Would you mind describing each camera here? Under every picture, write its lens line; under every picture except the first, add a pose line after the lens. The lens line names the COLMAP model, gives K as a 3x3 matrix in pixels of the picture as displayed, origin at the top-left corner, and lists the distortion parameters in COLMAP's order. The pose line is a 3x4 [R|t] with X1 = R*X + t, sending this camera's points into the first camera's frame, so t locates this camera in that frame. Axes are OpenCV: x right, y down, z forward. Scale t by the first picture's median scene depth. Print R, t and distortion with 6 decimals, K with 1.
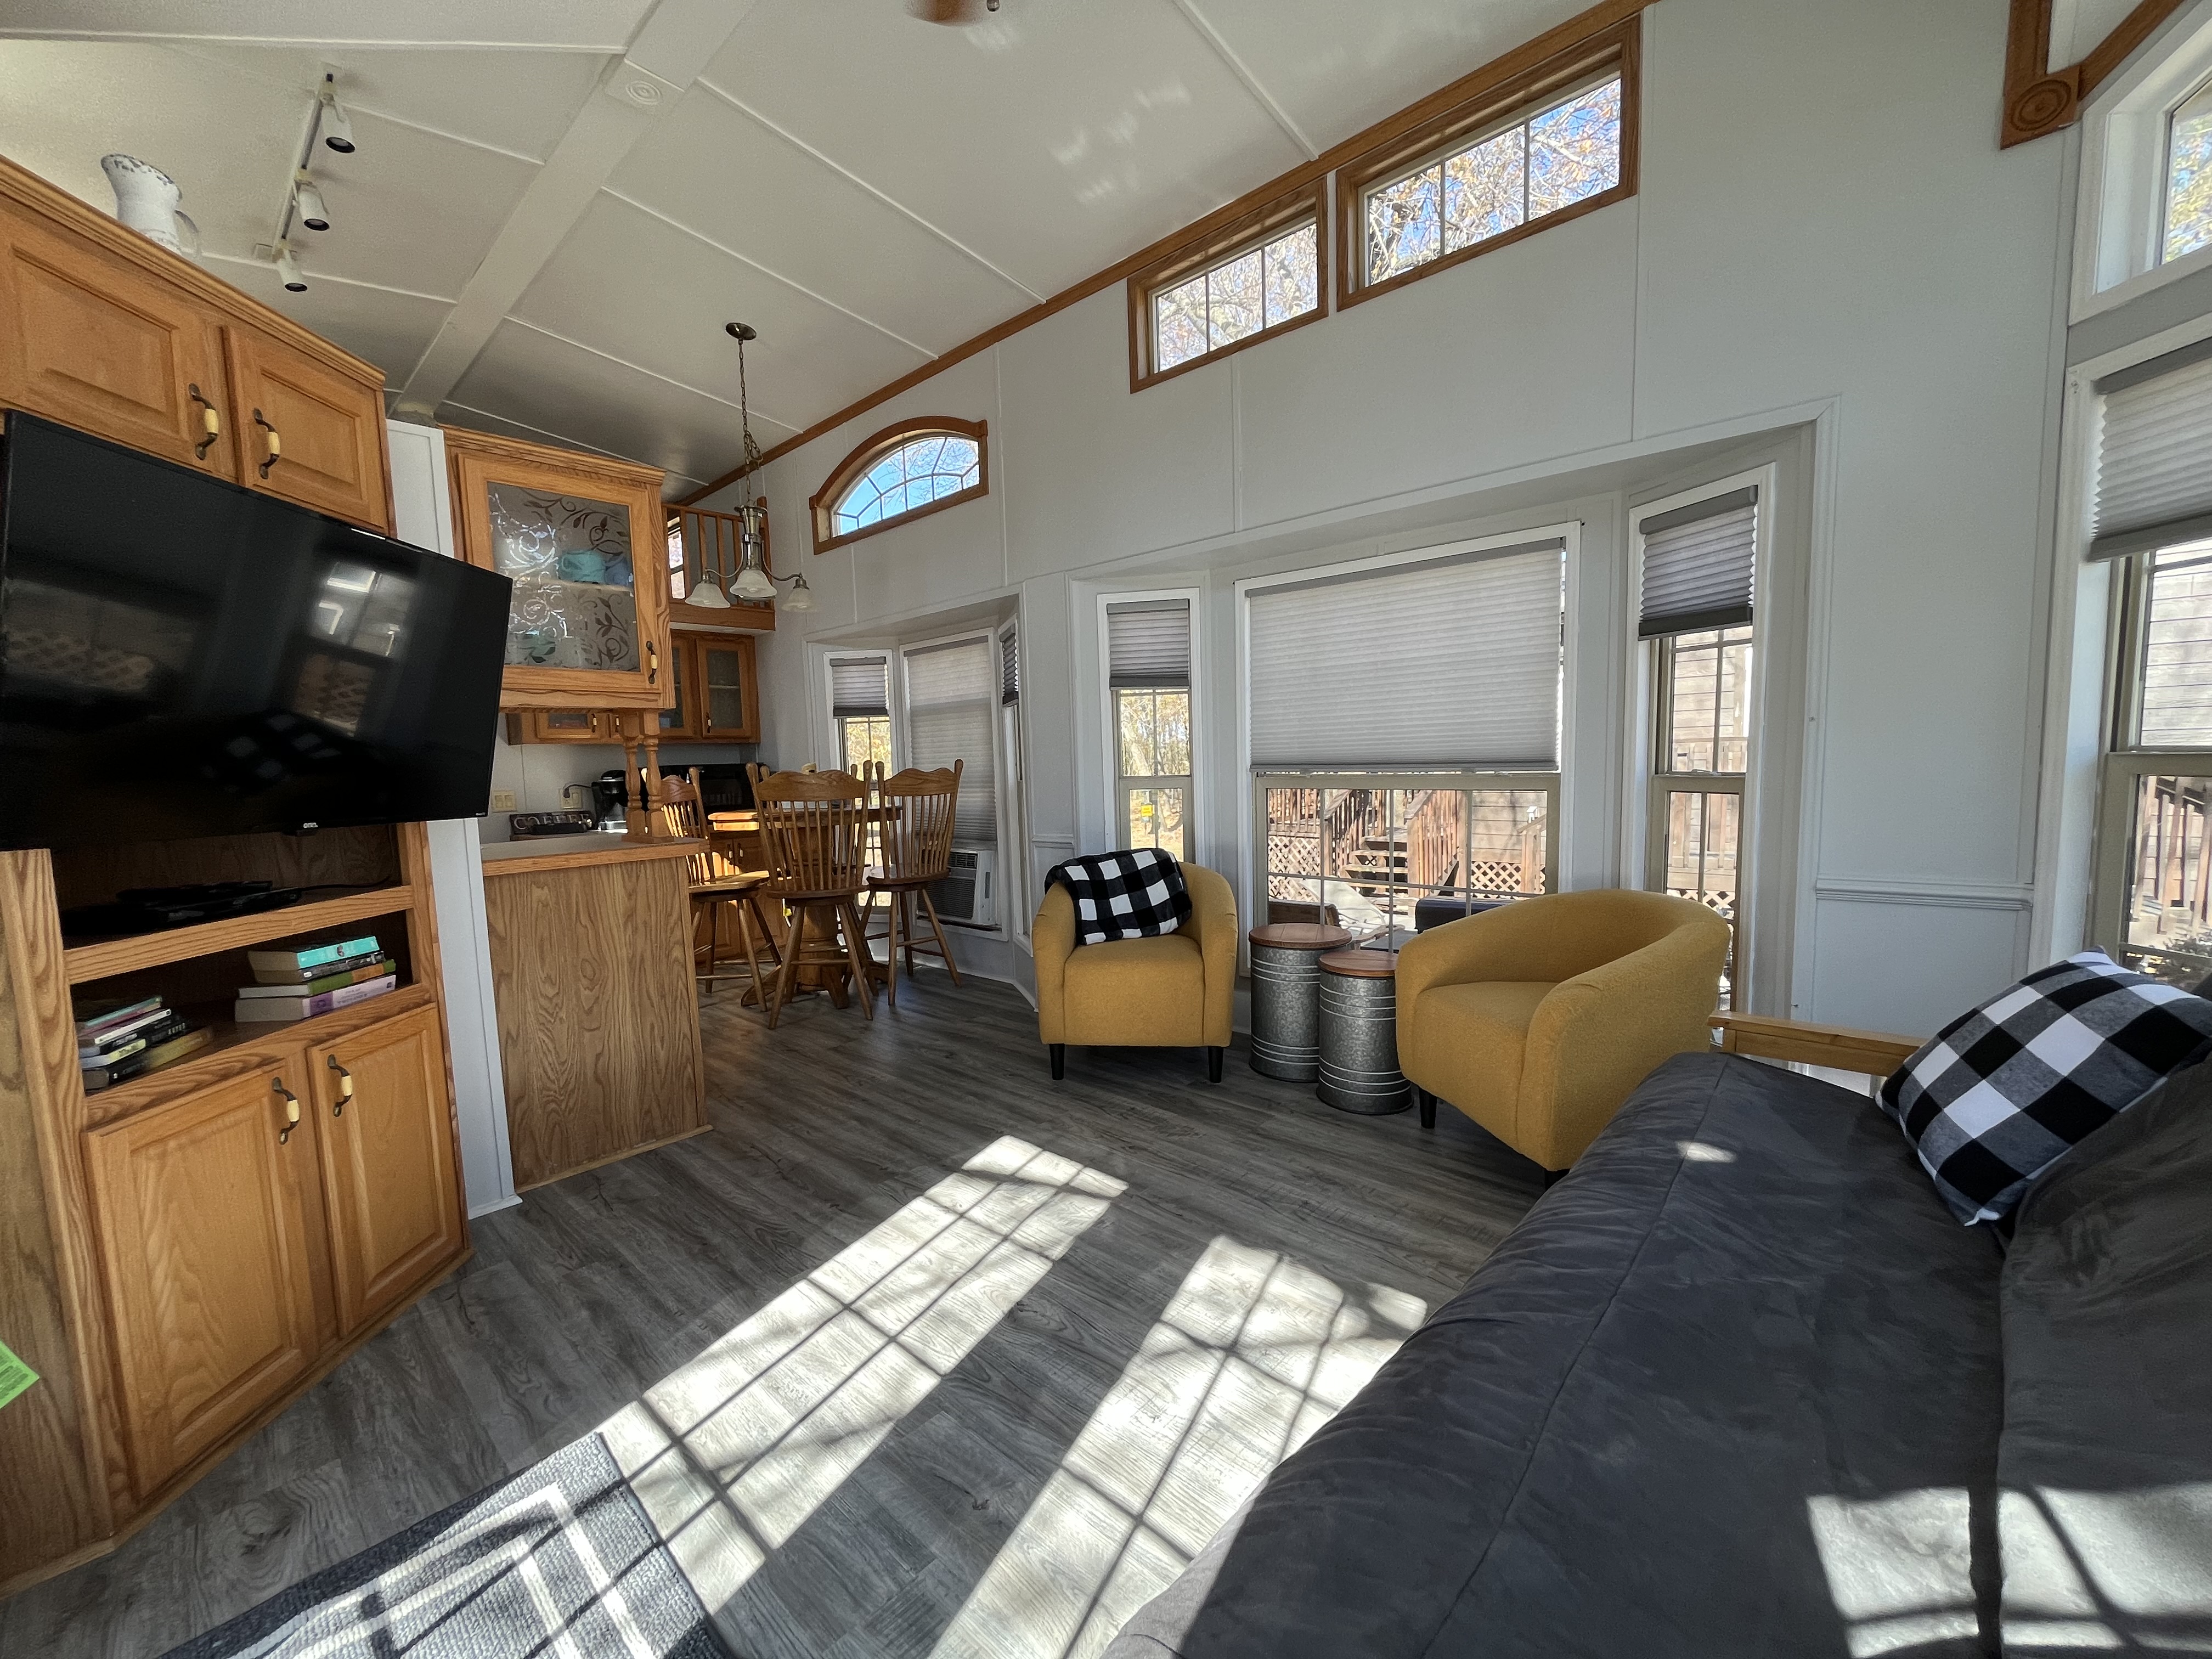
lens RADIAL K [[891.4, 0, 1103.2], [0, 891.4, 841.6], [0, 0, 1]] dist [-0.003088, 0.000122]
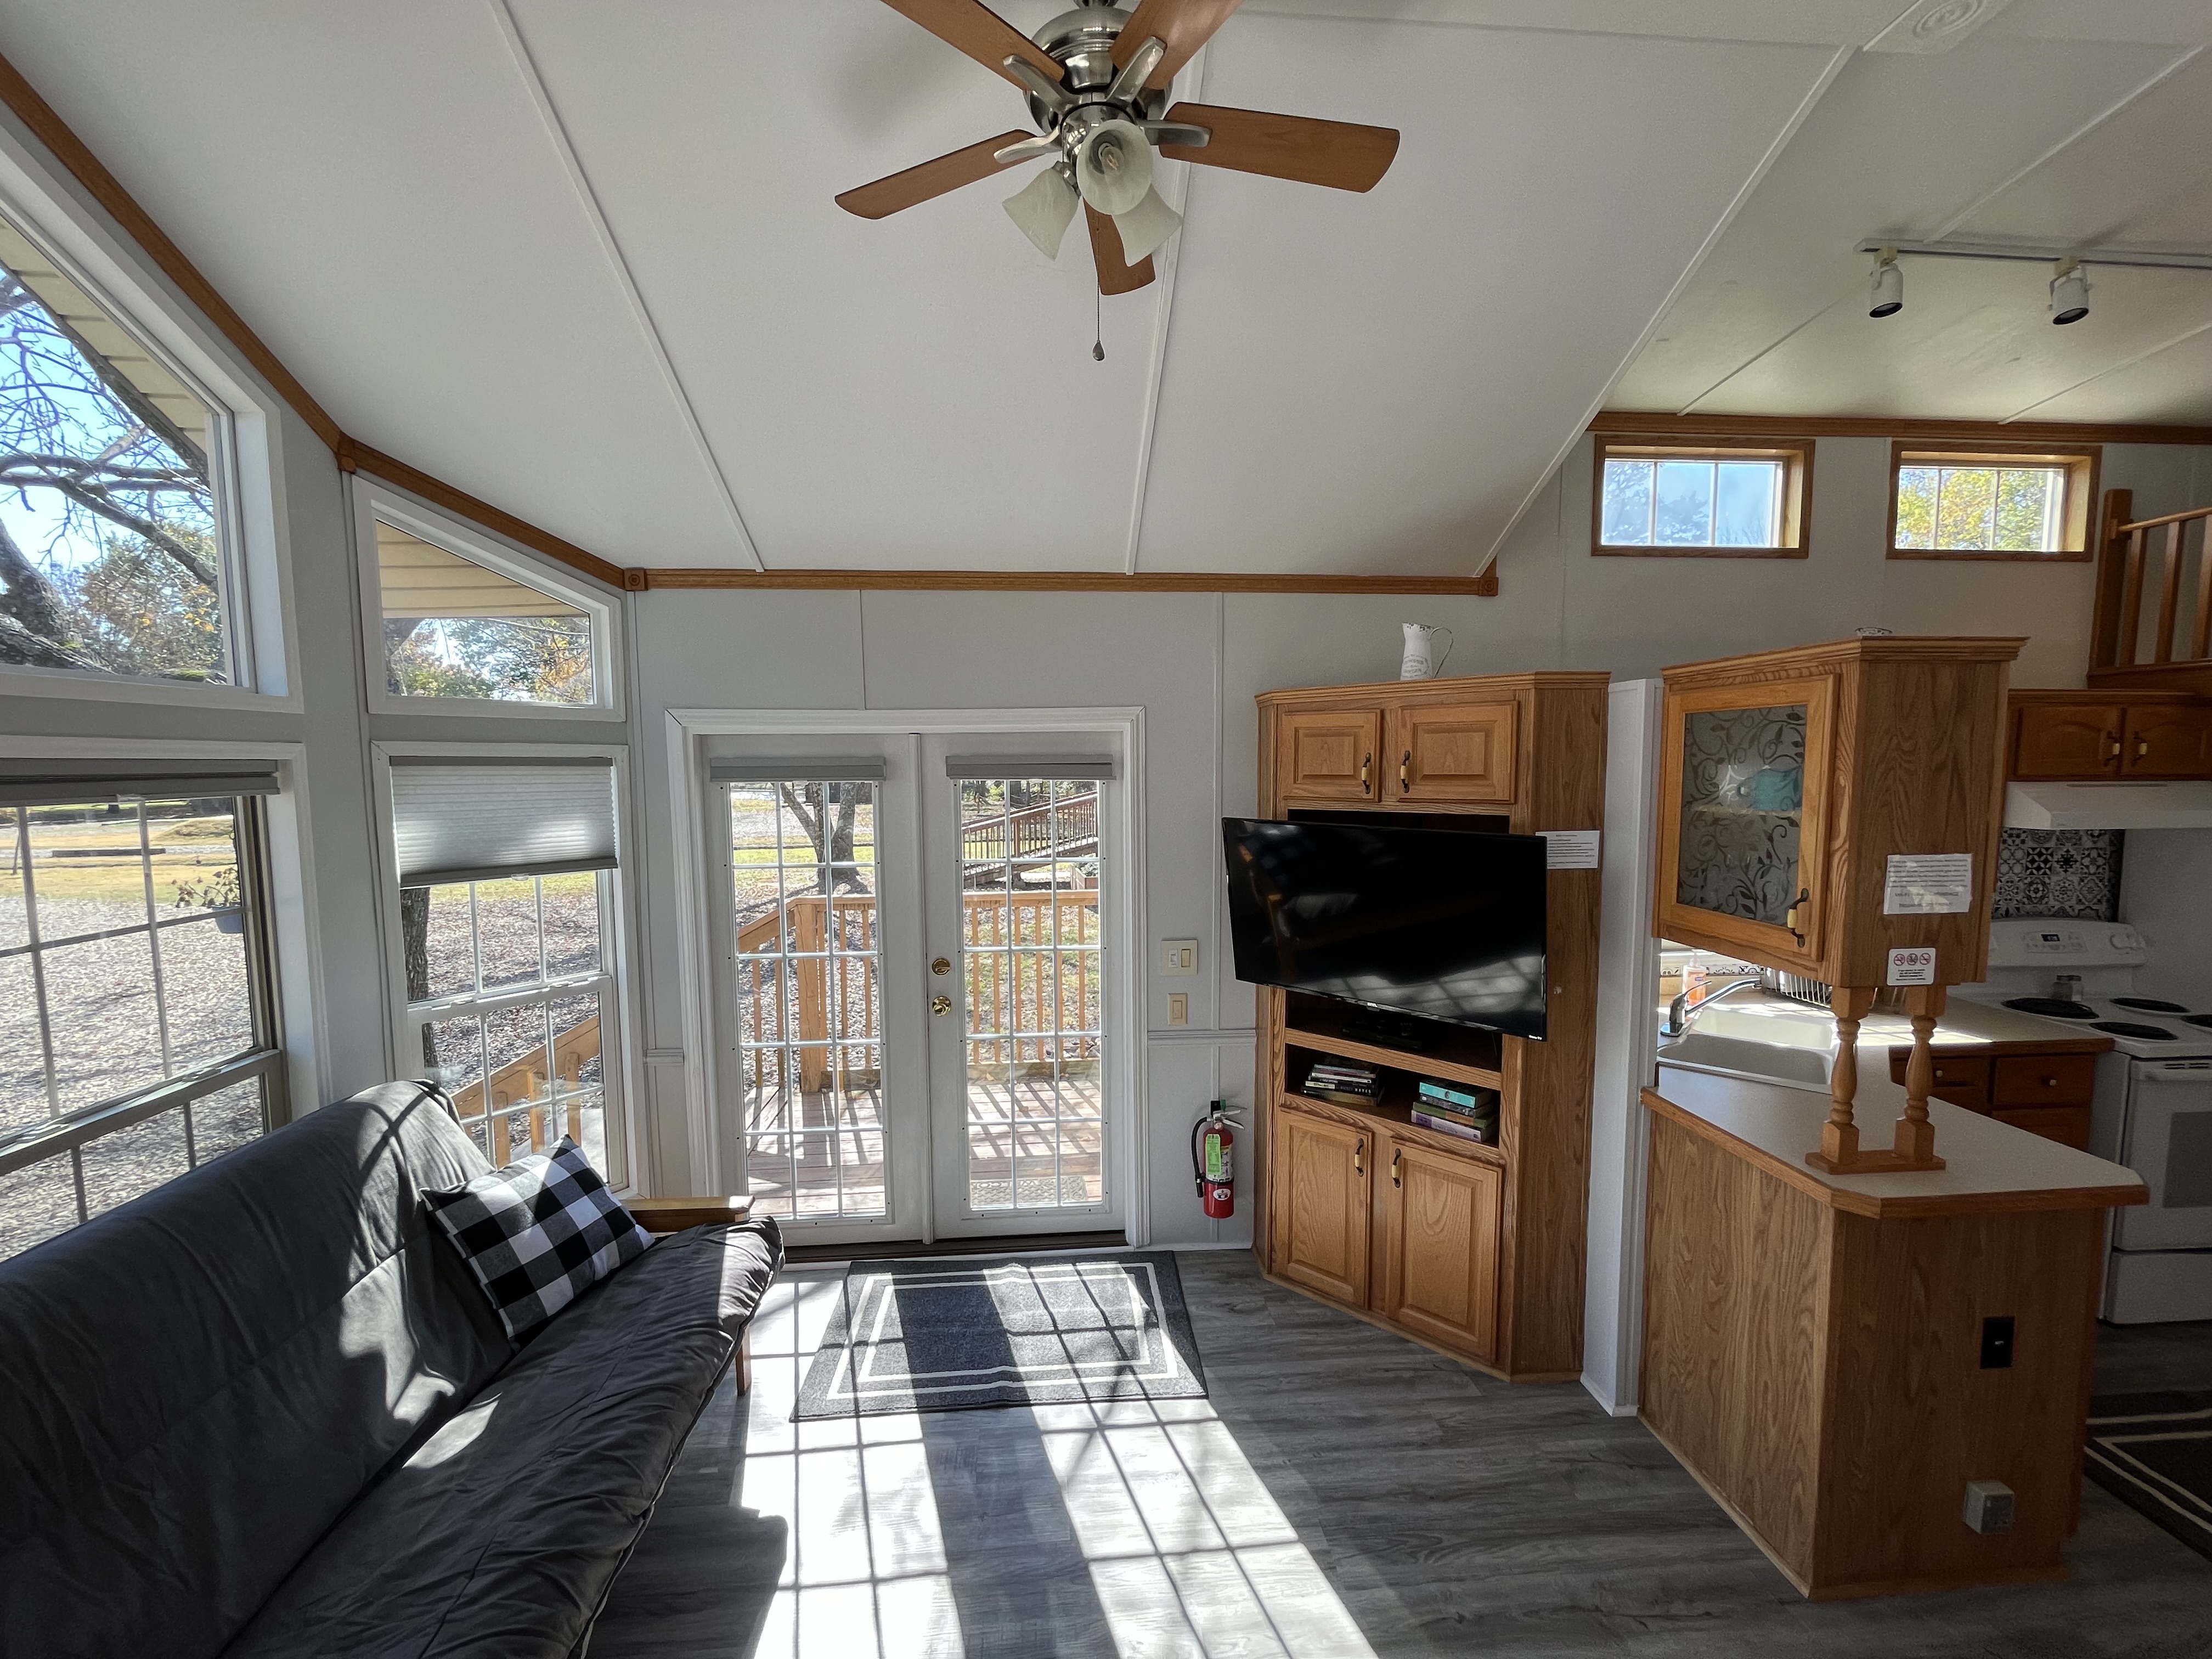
lens RADIAL K [[891.4, 0, 1101.7], [0, 891.4, 842.1], [0, 0, 1]] dist [-0.003088, 0.000122]
pose [[-0.681288, 0.100248, -0.725118, 0.396887], [-0.037424, 0.984513, 0.171271, -0.376515], [0.731058, 0.143821, -0.666986, 1.102056]]
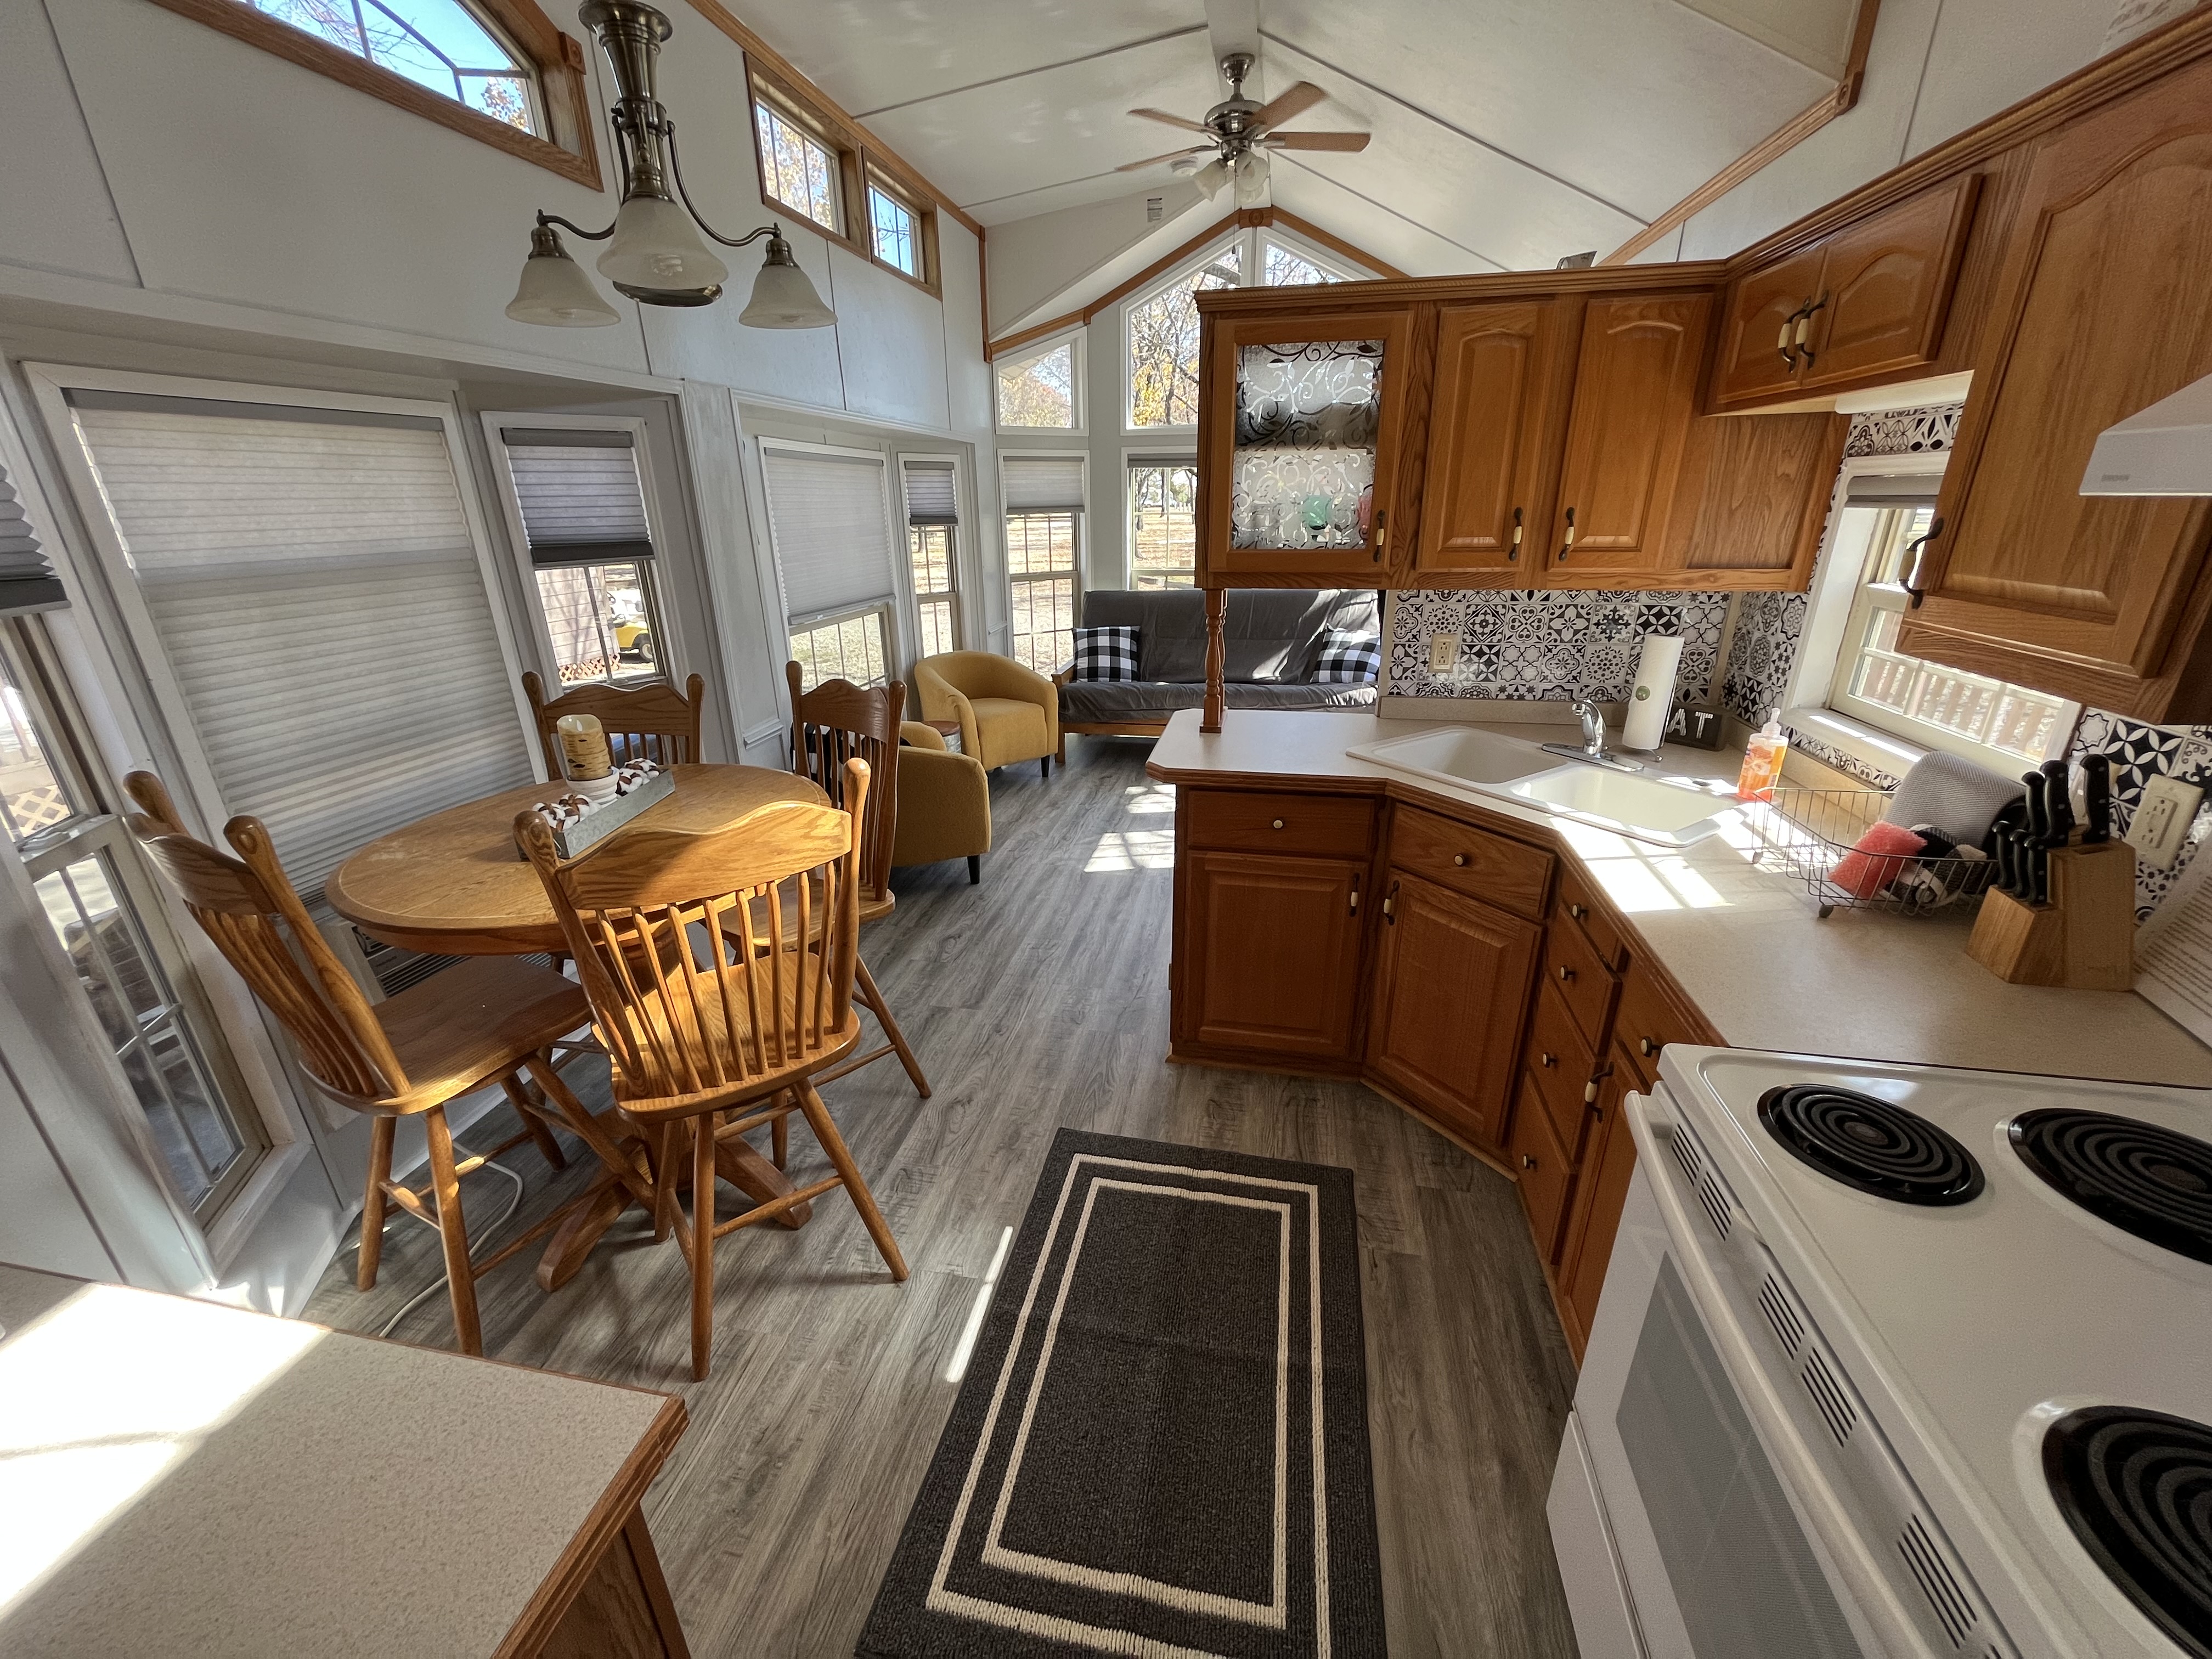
lens RADIAL K [[891.4, 0, 1102.7], [0, 891.4, 844.8], [0, 0, 1]] dist [-0.003088, 0.000122]
pose [[-0.522178, -0.272520, 0.808123, -1.415939], [0.111284, 0.917696, 0.381378, -0.289735], [-0.845545, 0.289079, -0.448873, 1.758337]]
